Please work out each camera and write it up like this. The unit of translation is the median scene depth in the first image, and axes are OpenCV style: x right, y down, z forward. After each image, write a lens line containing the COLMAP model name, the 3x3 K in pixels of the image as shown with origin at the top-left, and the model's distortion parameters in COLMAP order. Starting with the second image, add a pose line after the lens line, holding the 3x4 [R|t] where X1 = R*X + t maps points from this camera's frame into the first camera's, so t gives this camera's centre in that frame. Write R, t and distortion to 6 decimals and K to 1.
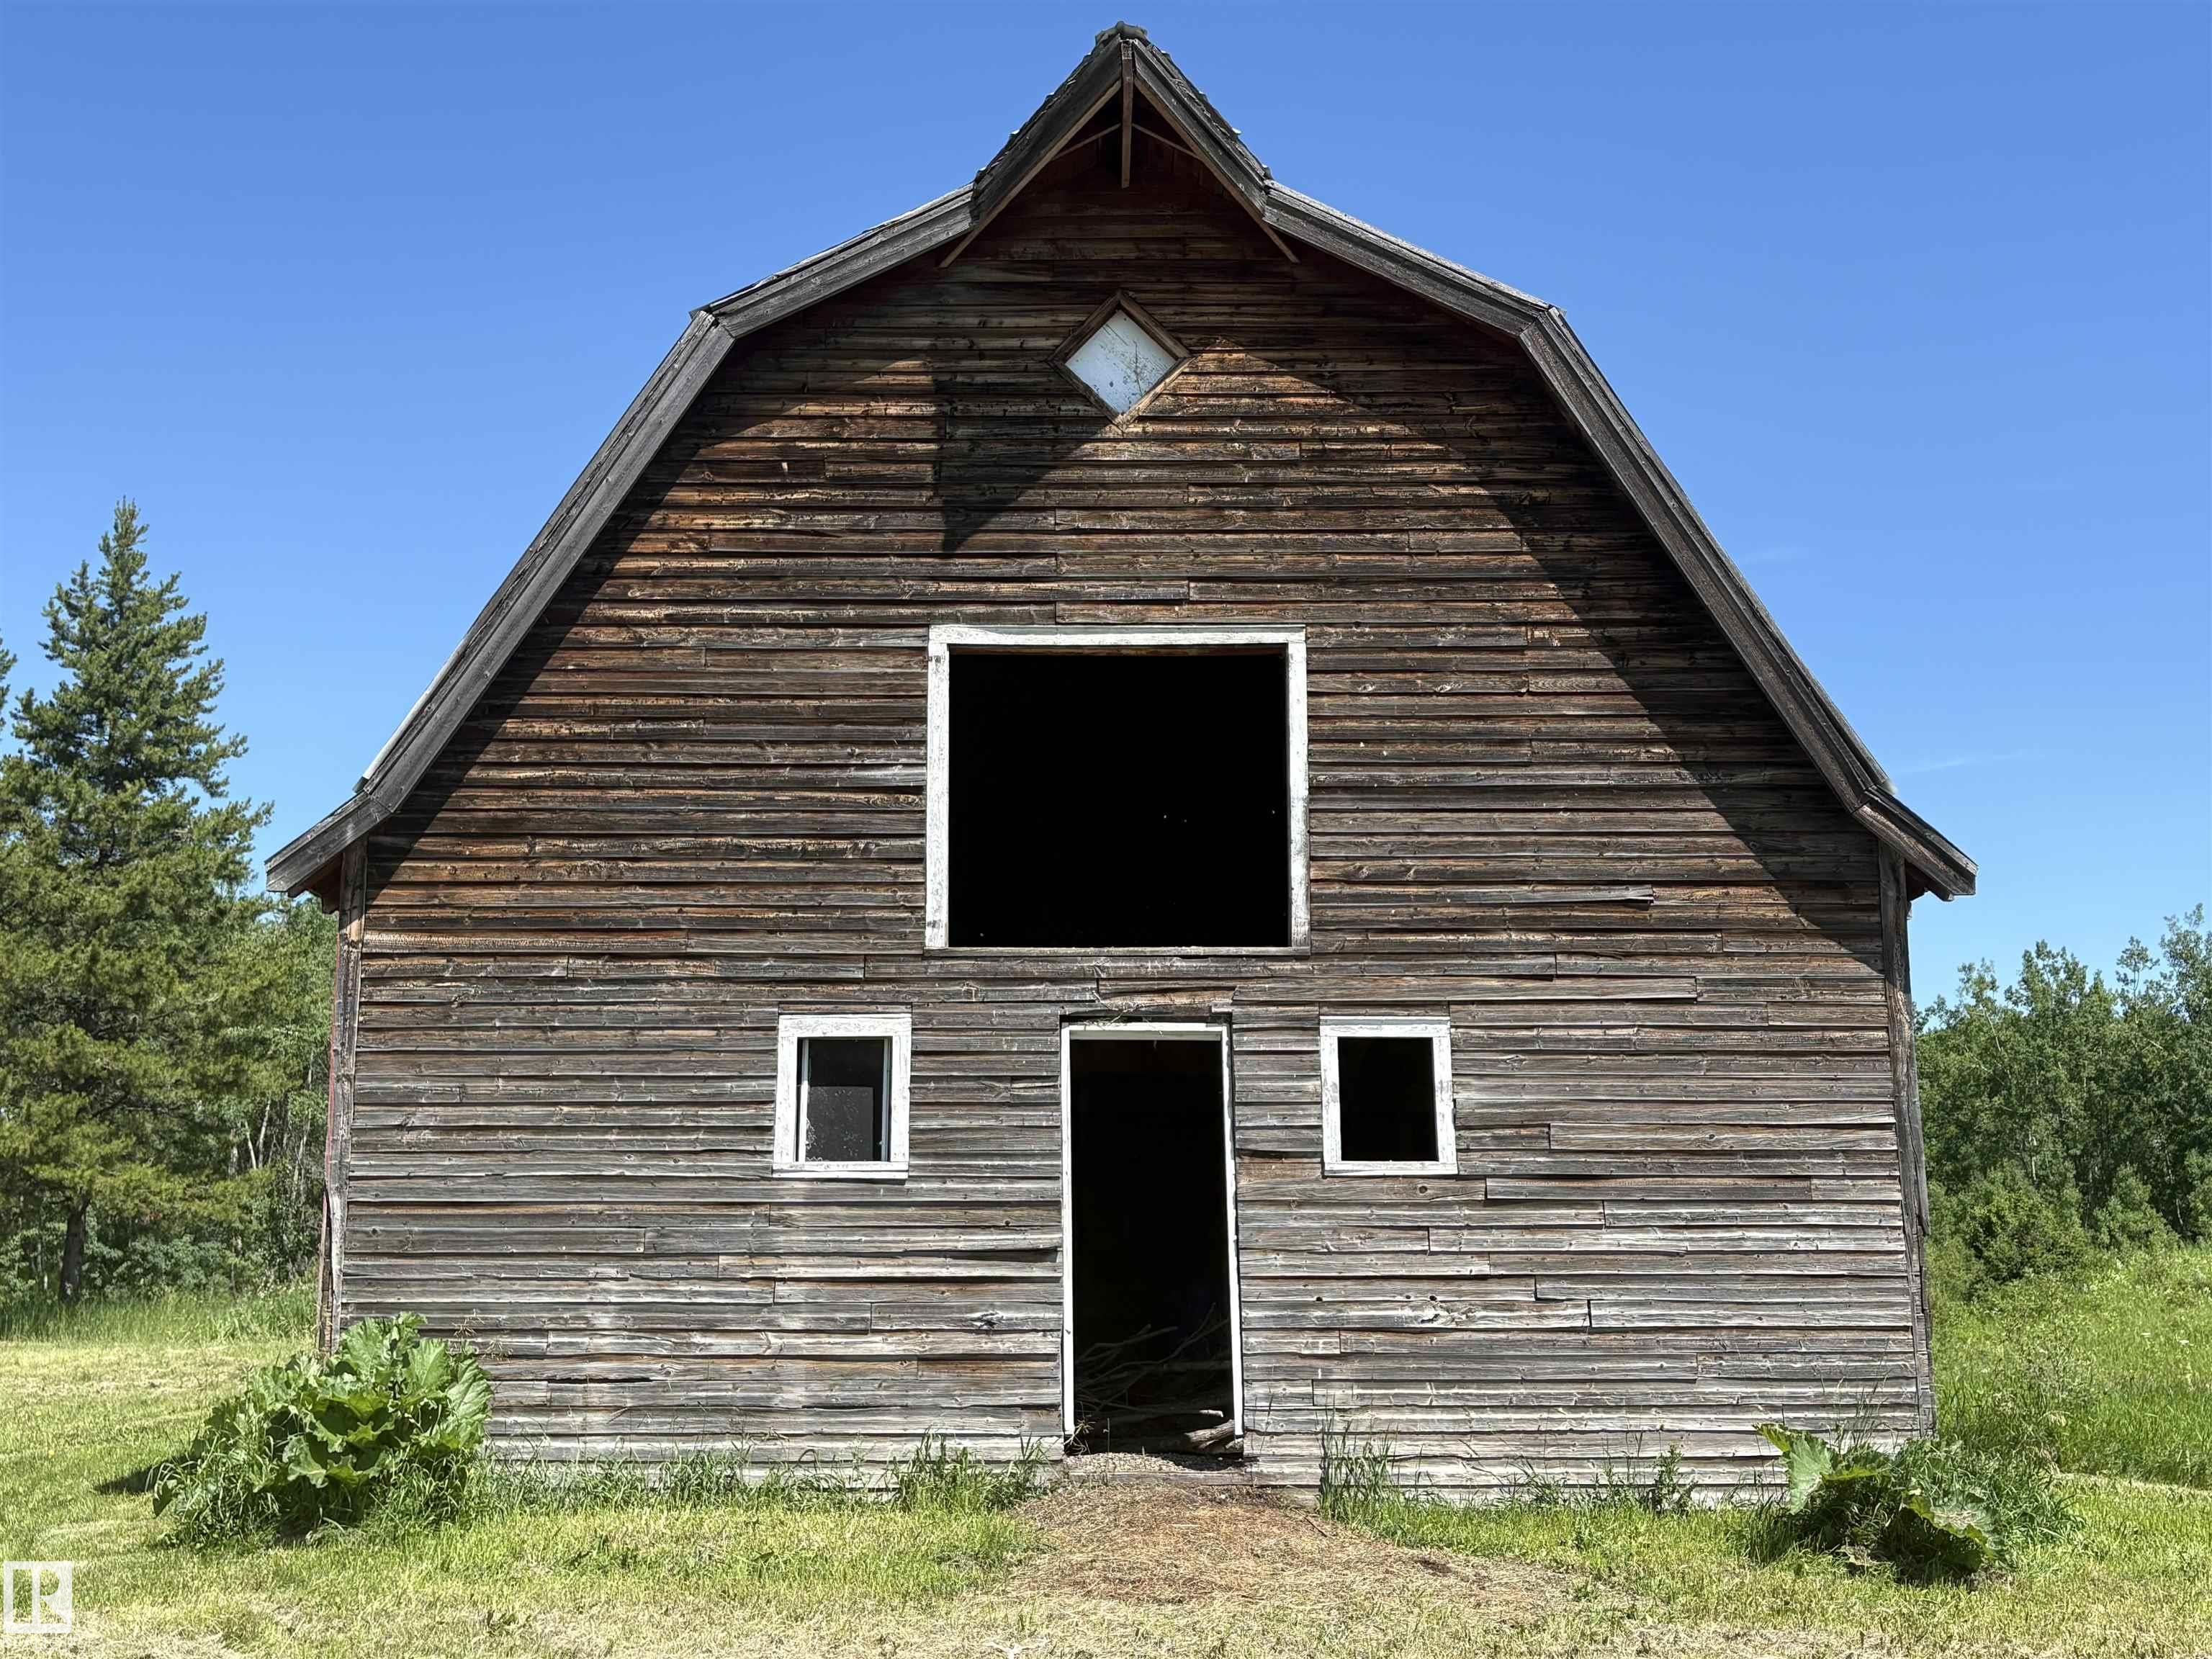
lens RADIAL K [[2493.6, 0, 1105.4], [0, 2493.6, 822.1], [0, 0, 1]] dist [0.122239, 0.000000]
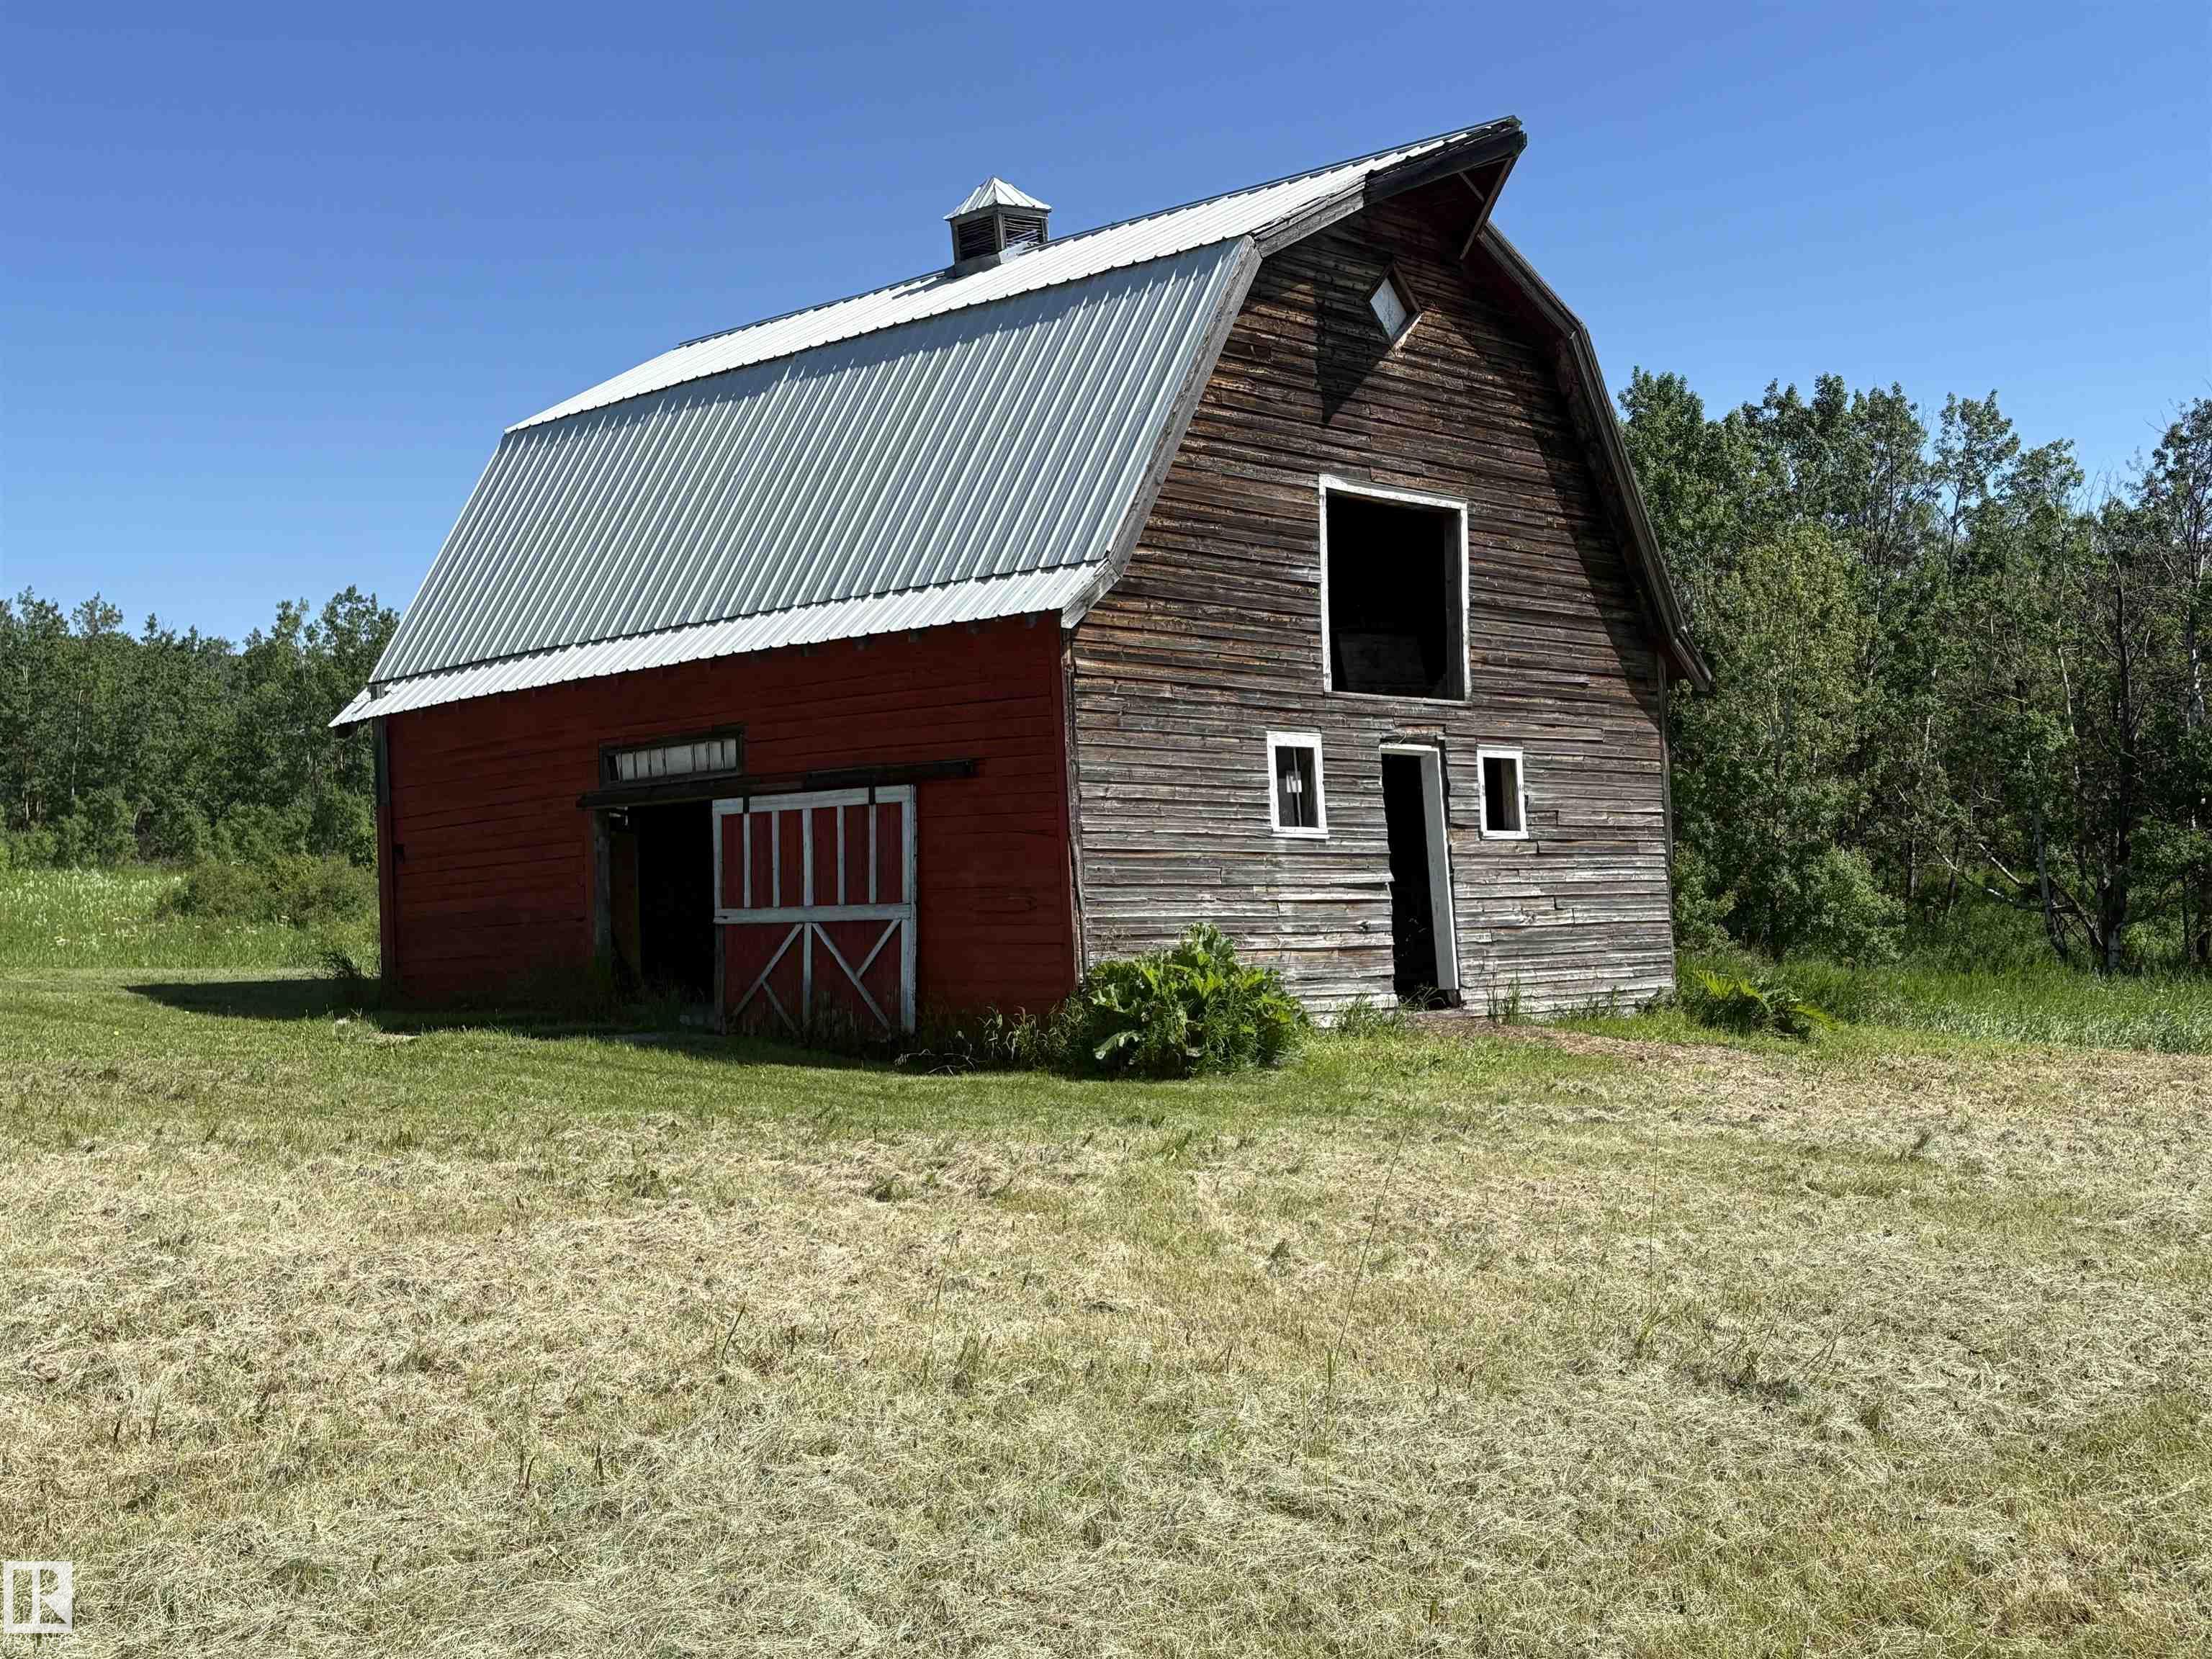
lens RADIAL K [[2493.6, 0, 1105.9], [0, 2493.6, 841.7], [0, 0, 1]] dist [0.122239, 0.000000]
pose [[0.702091, 0.008822, 0.712032, -1.263481], [-0.121981, 0.986633, 0.108053, -0.007691], [-0.701562, -0.162717, 0.693783, 0.010314]]
